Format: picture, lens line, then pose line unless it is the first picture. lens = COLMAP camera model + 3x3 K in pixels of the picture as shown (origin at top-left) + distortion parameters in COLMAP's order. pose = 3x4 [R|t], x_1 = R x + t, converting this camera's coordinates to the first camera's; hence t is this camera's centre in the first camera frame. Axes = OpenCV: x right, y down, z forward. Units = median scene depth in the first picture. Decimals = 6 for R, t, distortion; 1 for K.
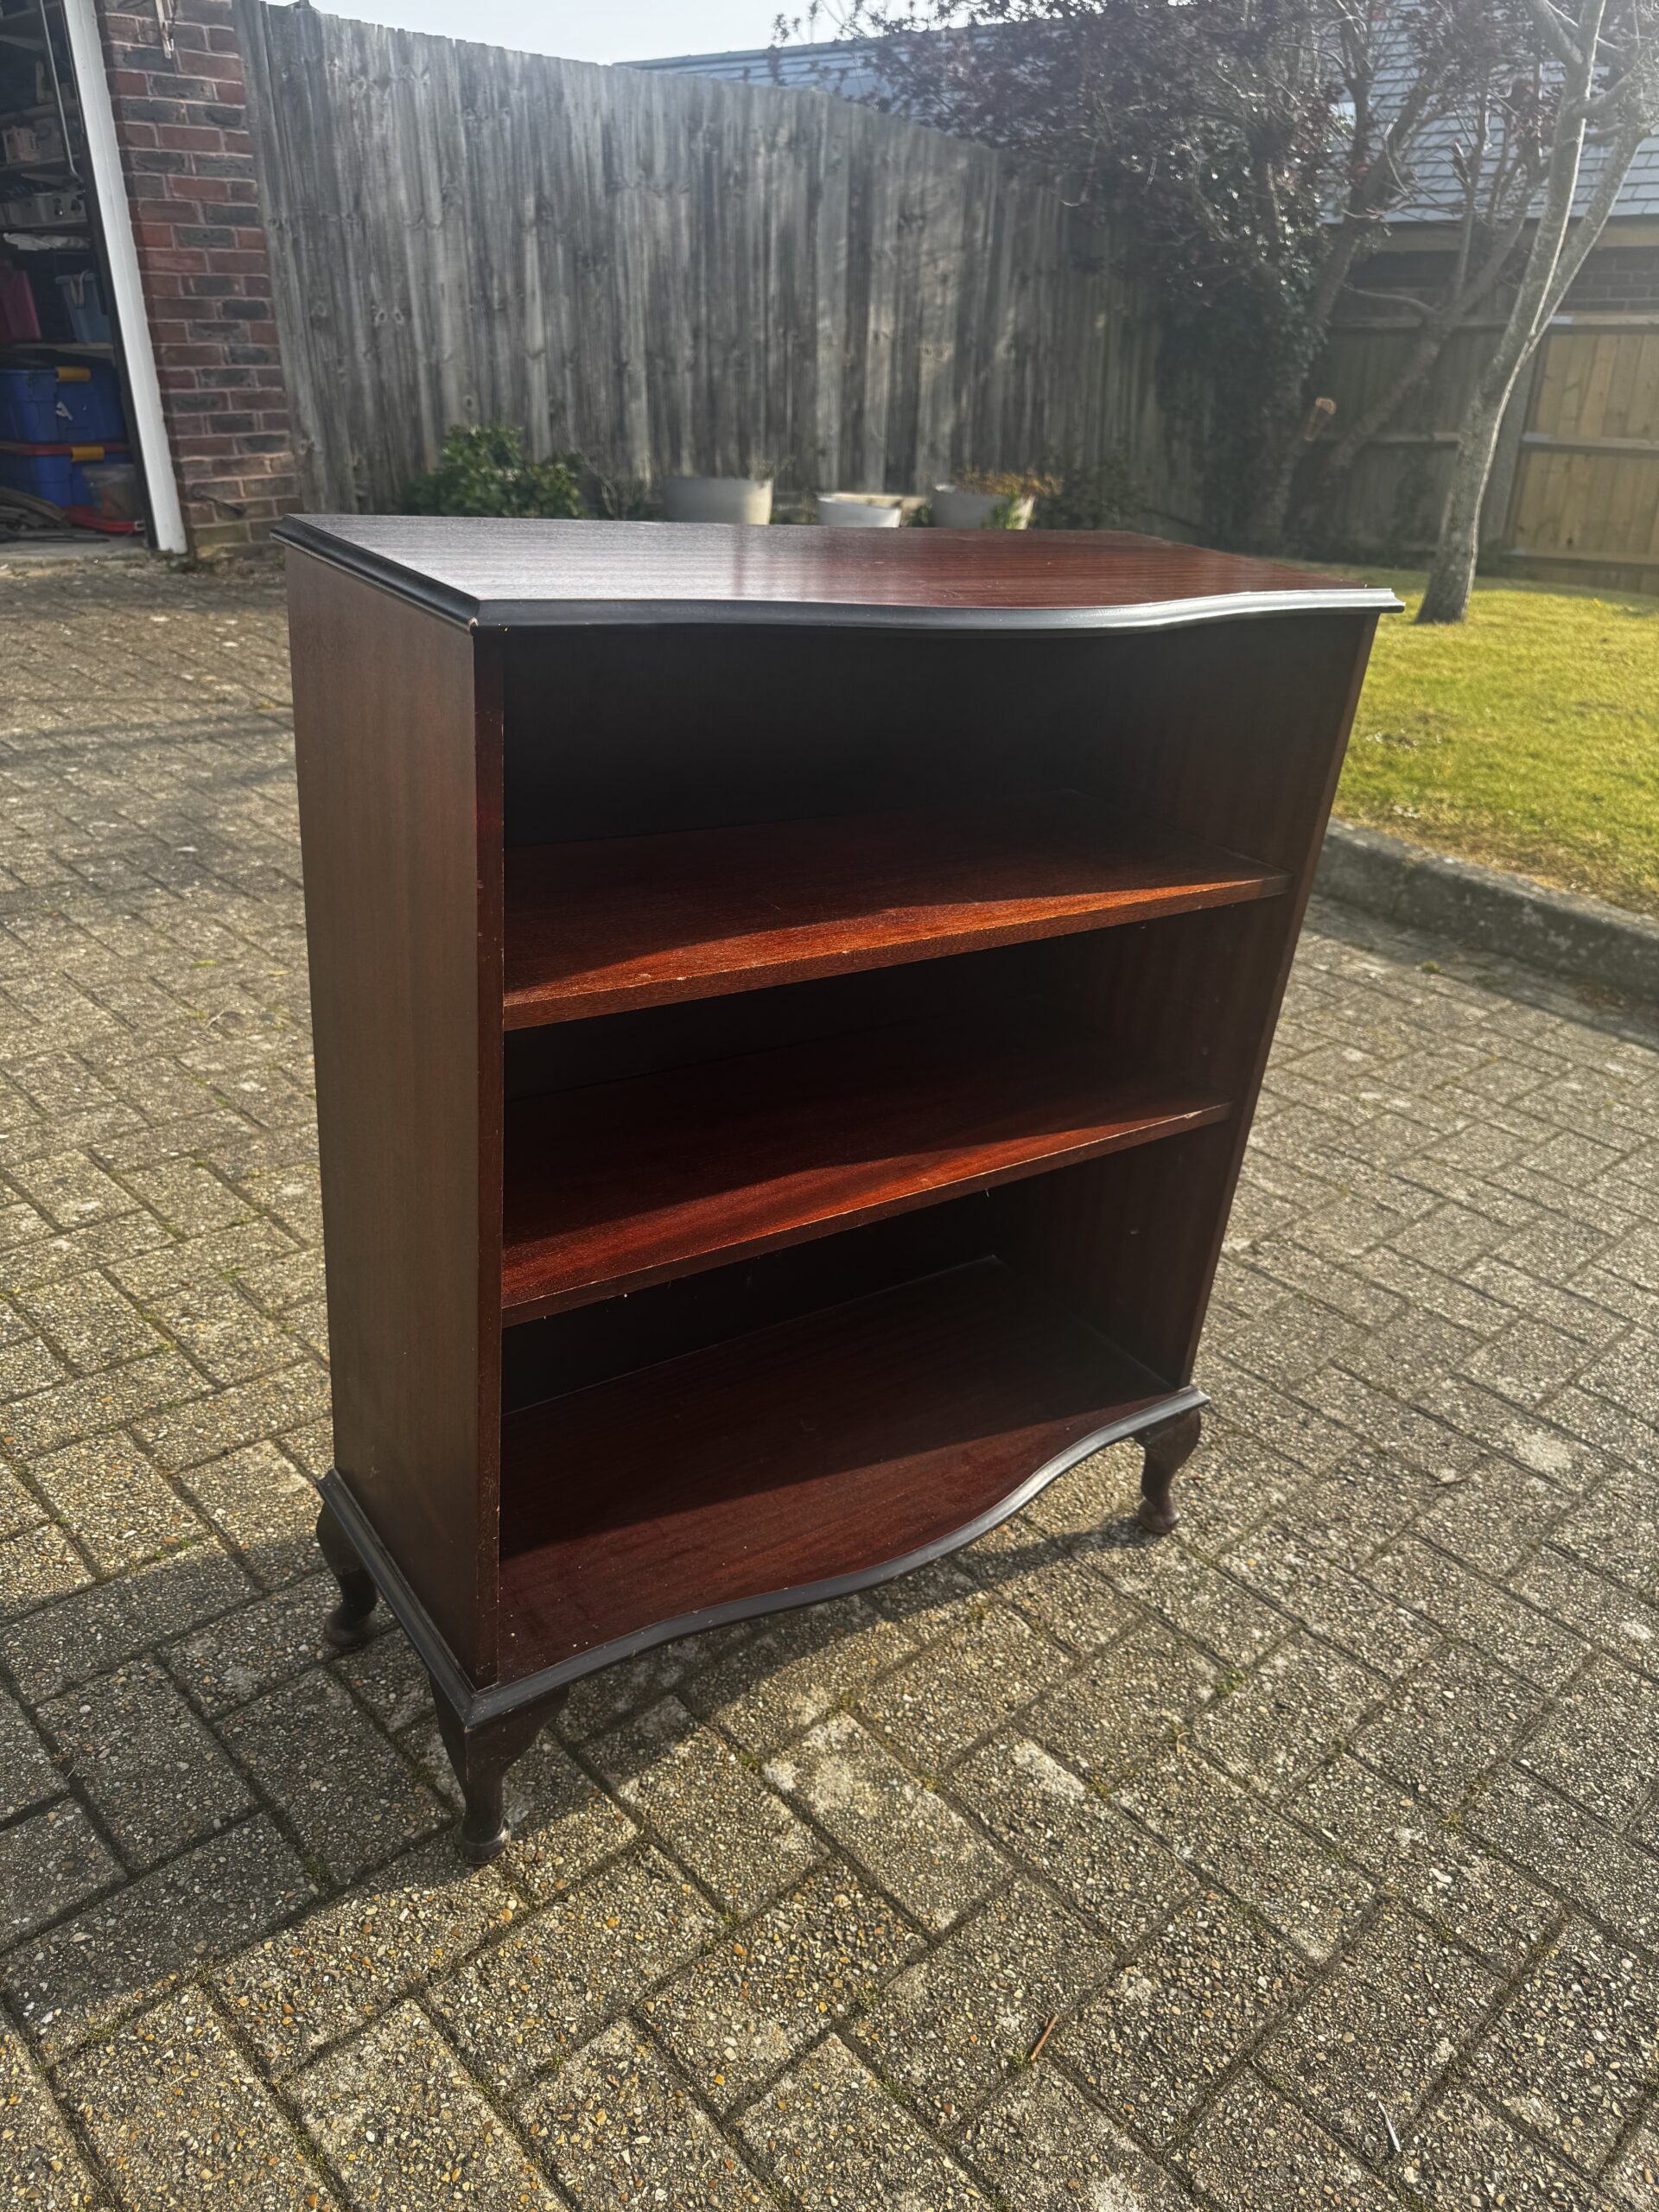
lens RADIAL K [[1580.2, 0, 839.4], [0, 1580.2, 1115.9], [0, 0, 1]] dist [0.006476, -0.014760]
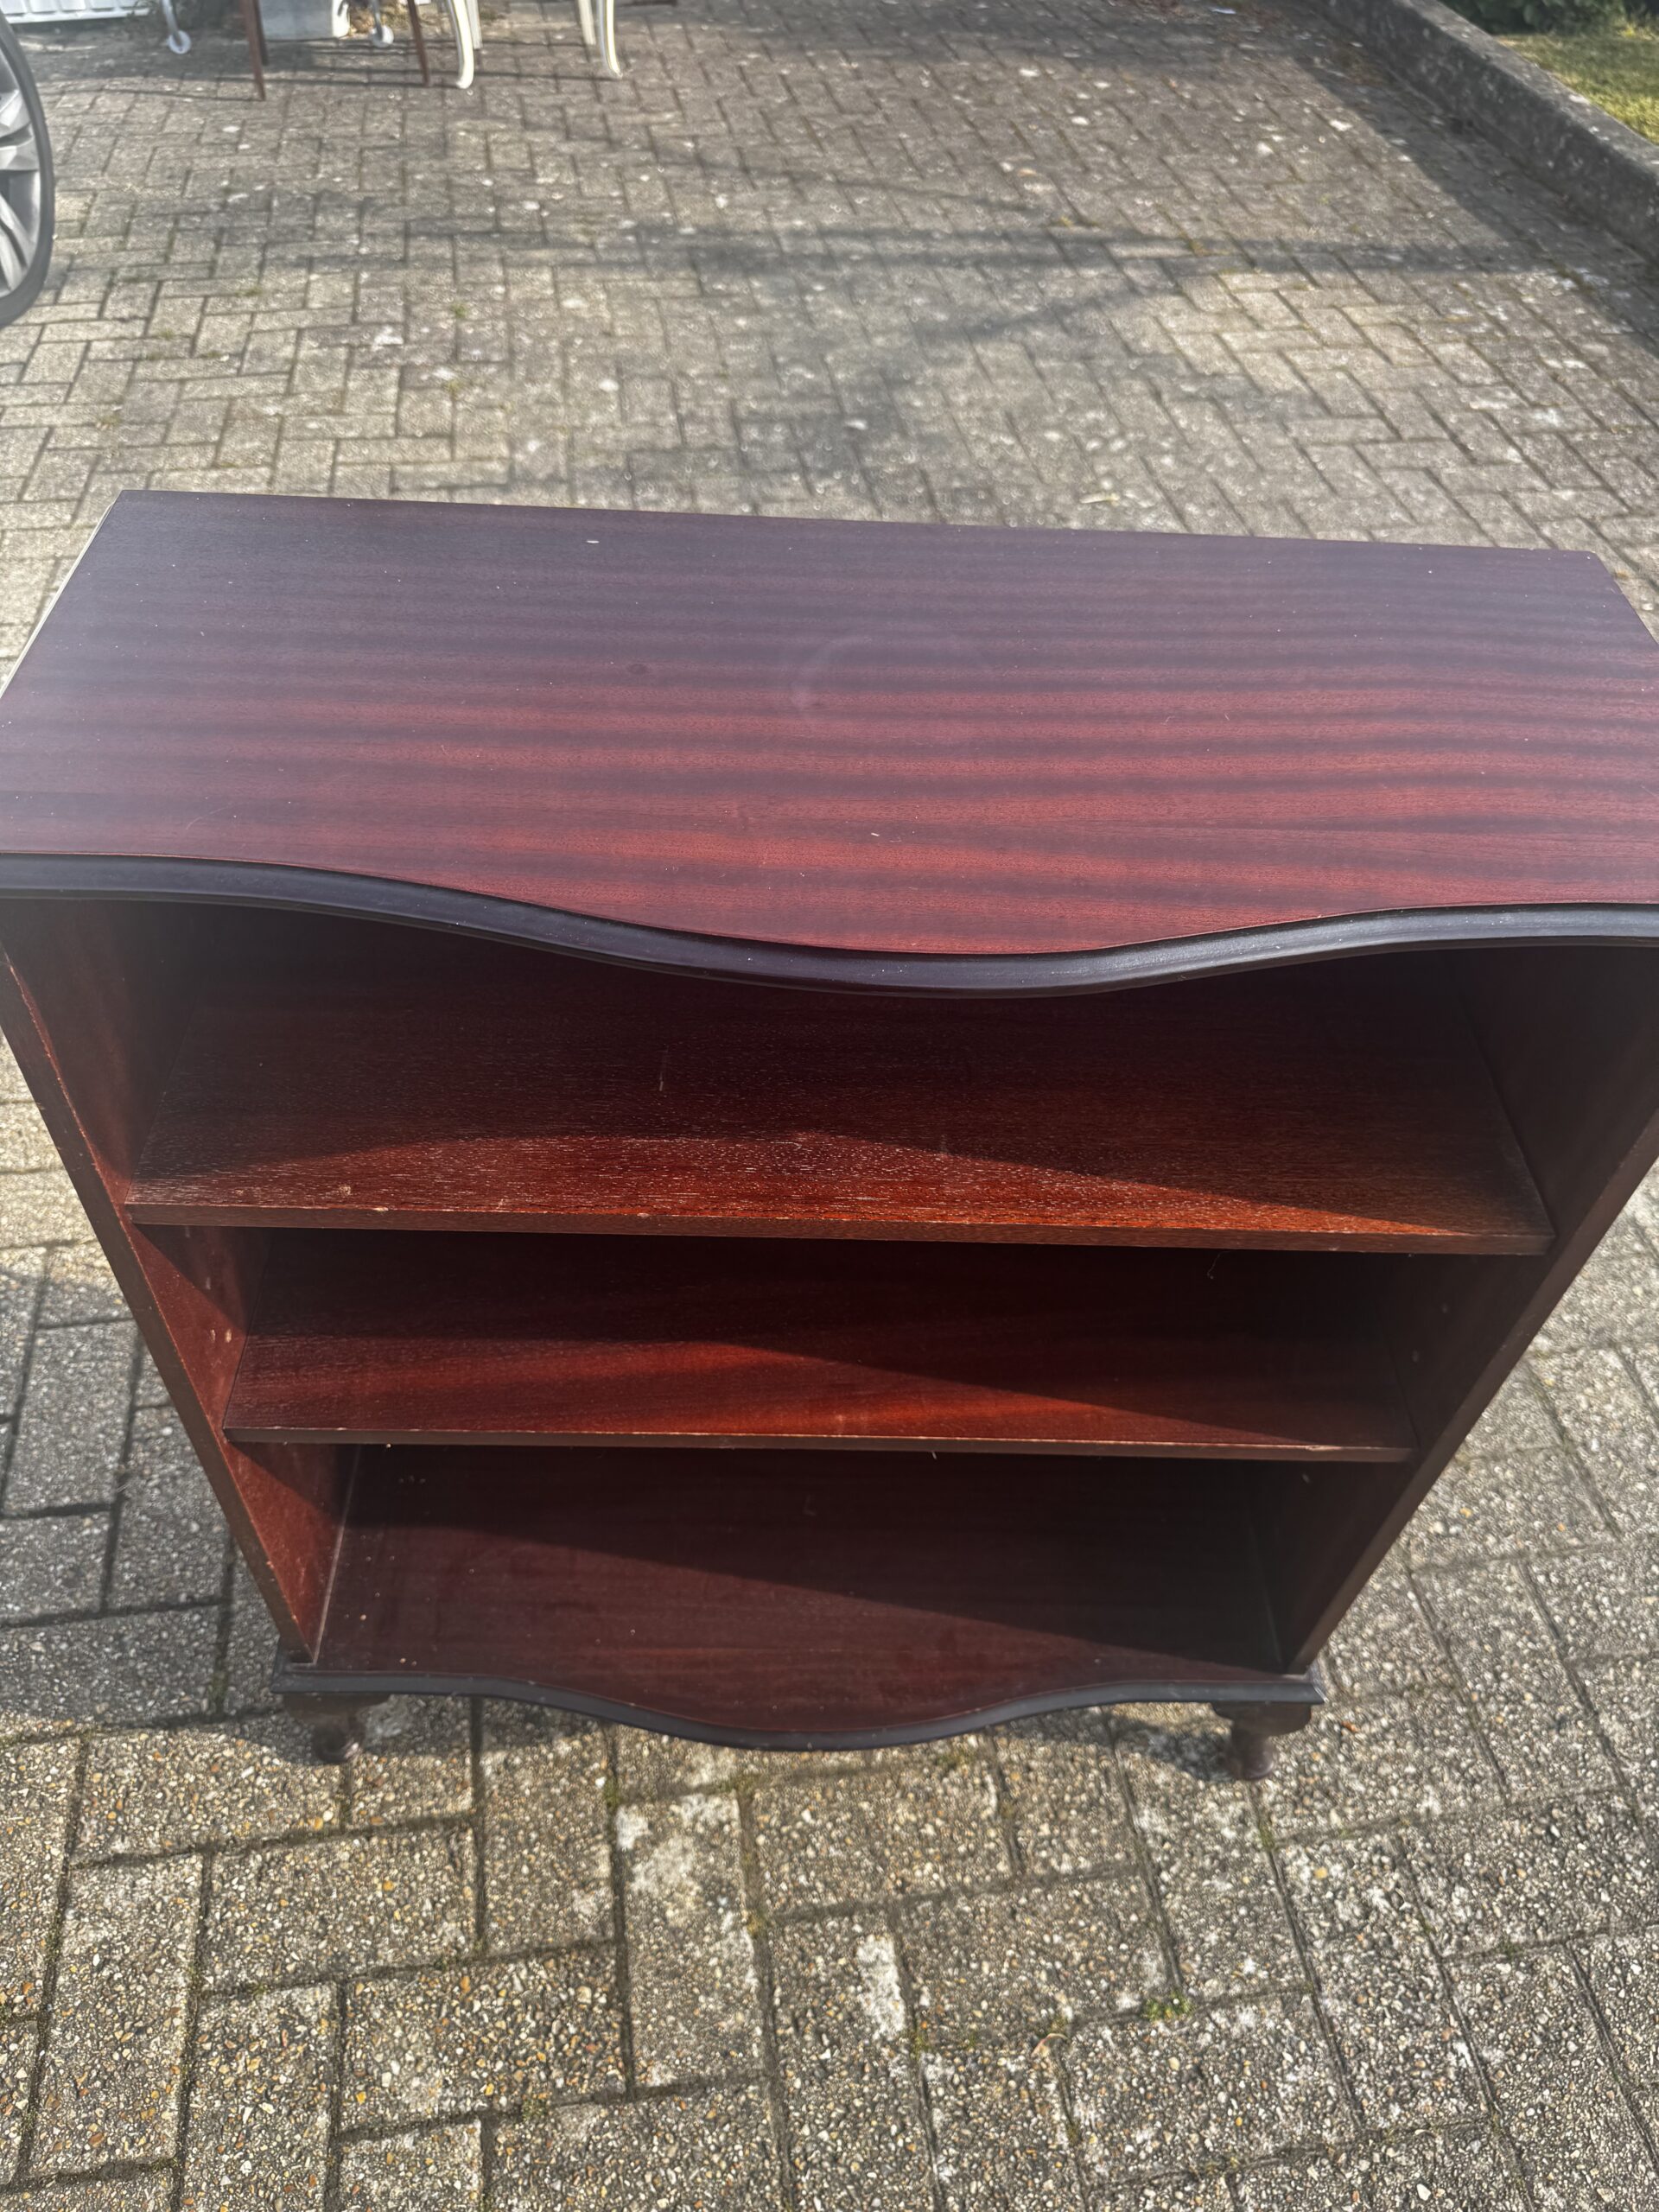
lens RADIAL K [[1580.2, 0, 809.2], [0, 1580.2, 1132.8], [0, 0, 1]] dist [0.006476, -0.014760]
pose [[0.814753, 0.392445, -0.426807, 0.116971], [-0.232971, 0.895665, 0.378825, -0.138492], [0.530945, -0.209216, 0.821174, 0.139496]]
